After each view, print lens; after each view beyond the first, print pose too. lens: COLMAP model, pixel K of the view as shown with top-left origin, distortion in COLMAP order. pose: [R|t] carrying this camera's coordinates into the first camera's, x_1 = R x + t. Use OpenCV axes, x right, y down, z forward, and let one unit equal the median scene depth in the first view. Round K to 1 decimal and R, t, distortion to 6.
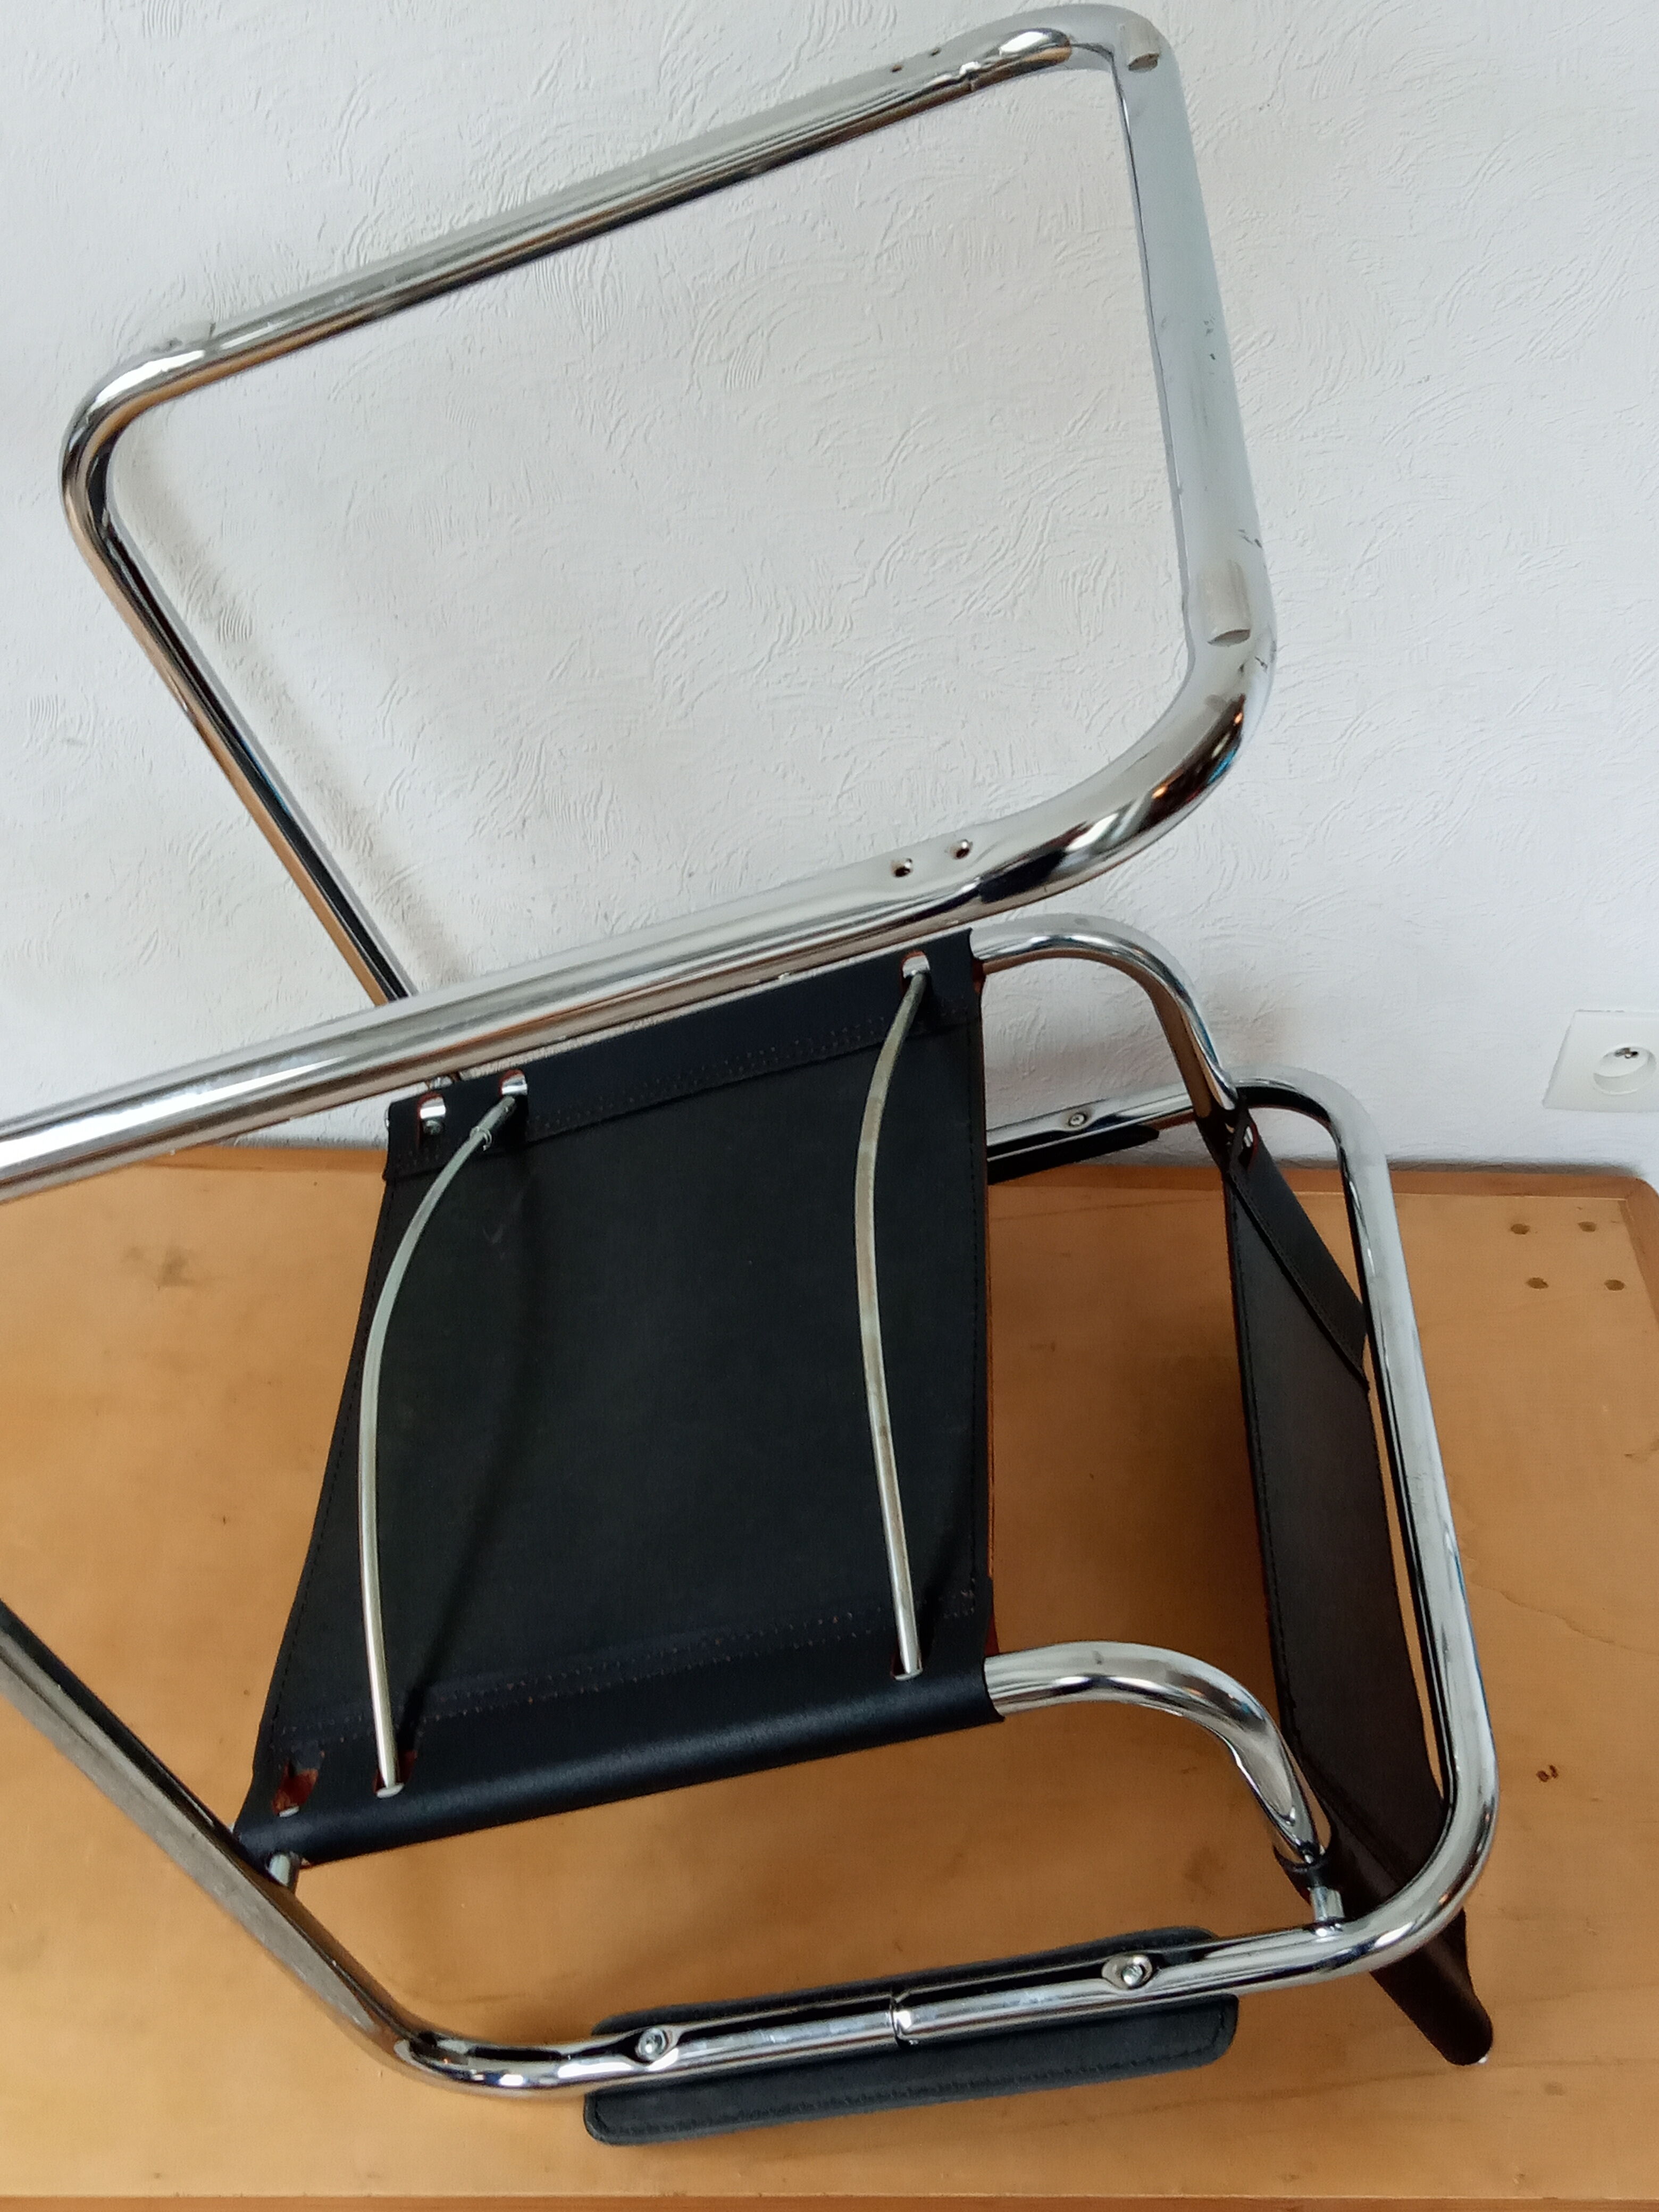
lens RADIAL K [[2588.1, 0, 829.5], [0, 2588.1, 1106.0], [0, 0, 1]] dist [0.017159, 0.018634]
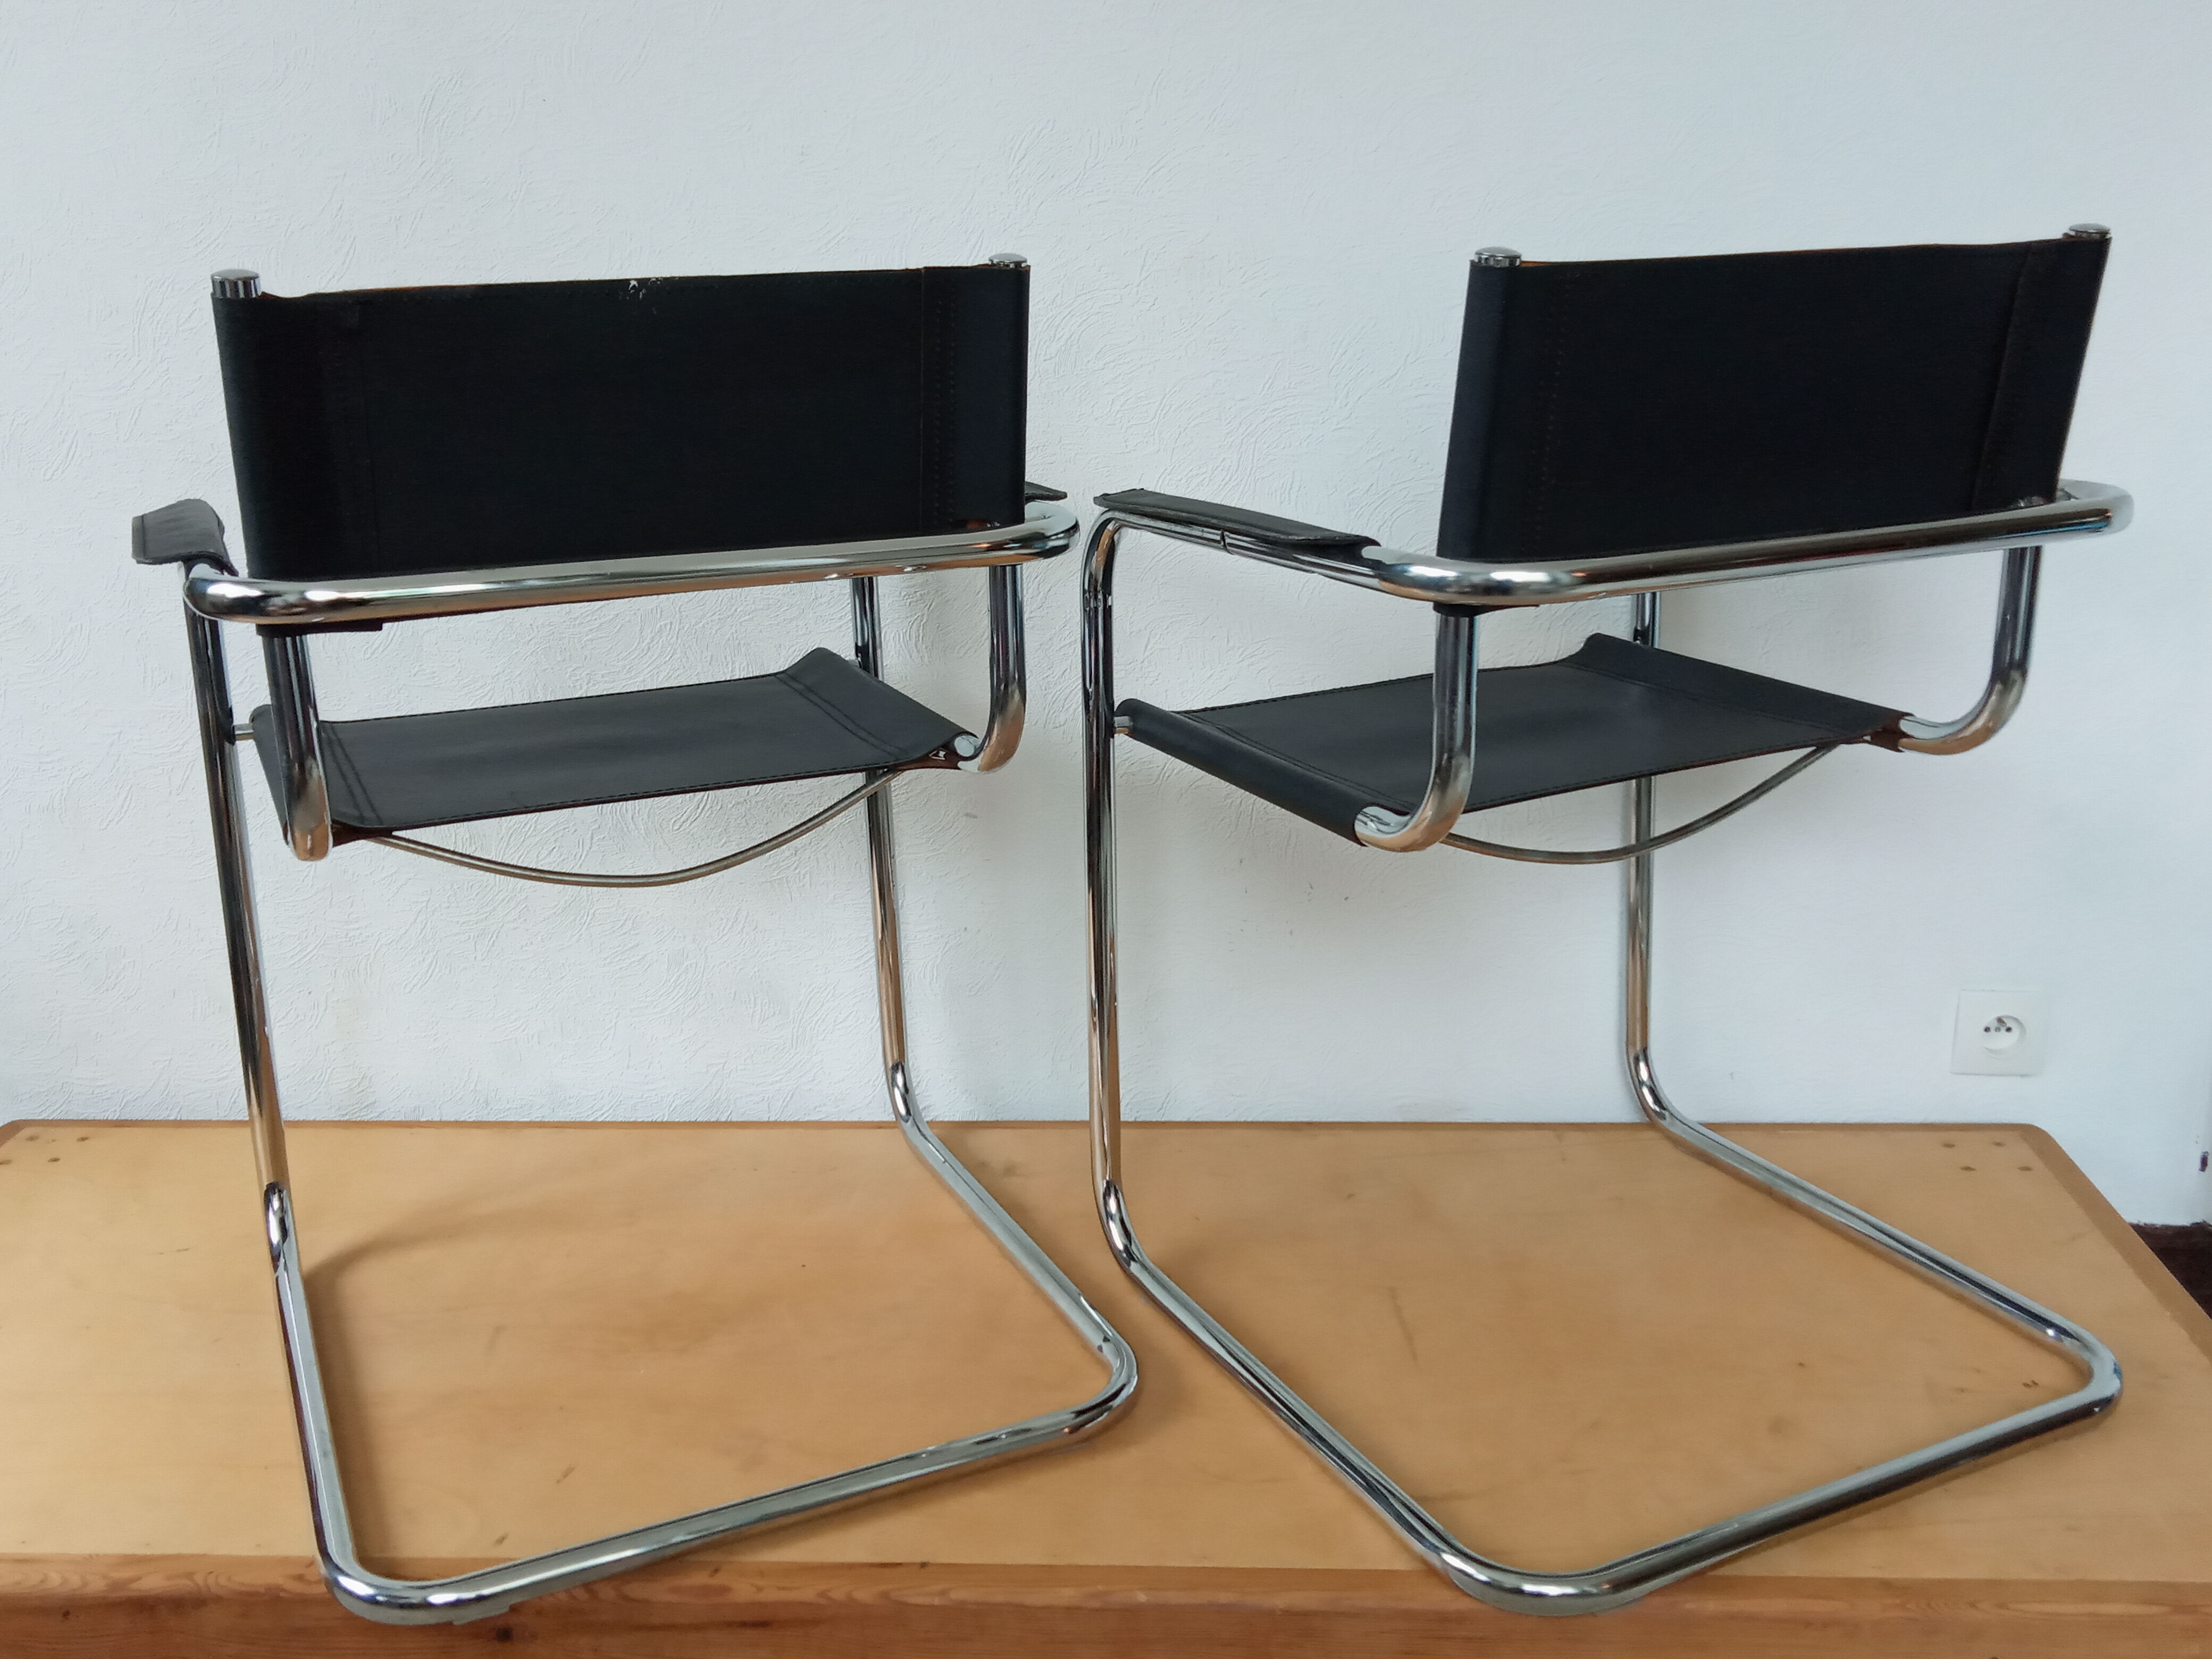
lens RADIAL K [[2092.7, 0, 1104.3], [0, 2092.7, 821.0], [0, 0, 1]] dist [0.032759, -0.032683]
pose [[0.994496, -0.049521, -0.092329, -0.087760], [0.002028, 0.890179, -0.455607, 0.478262], [0.104751, 0.452912, 0.885380, -0.160918]]
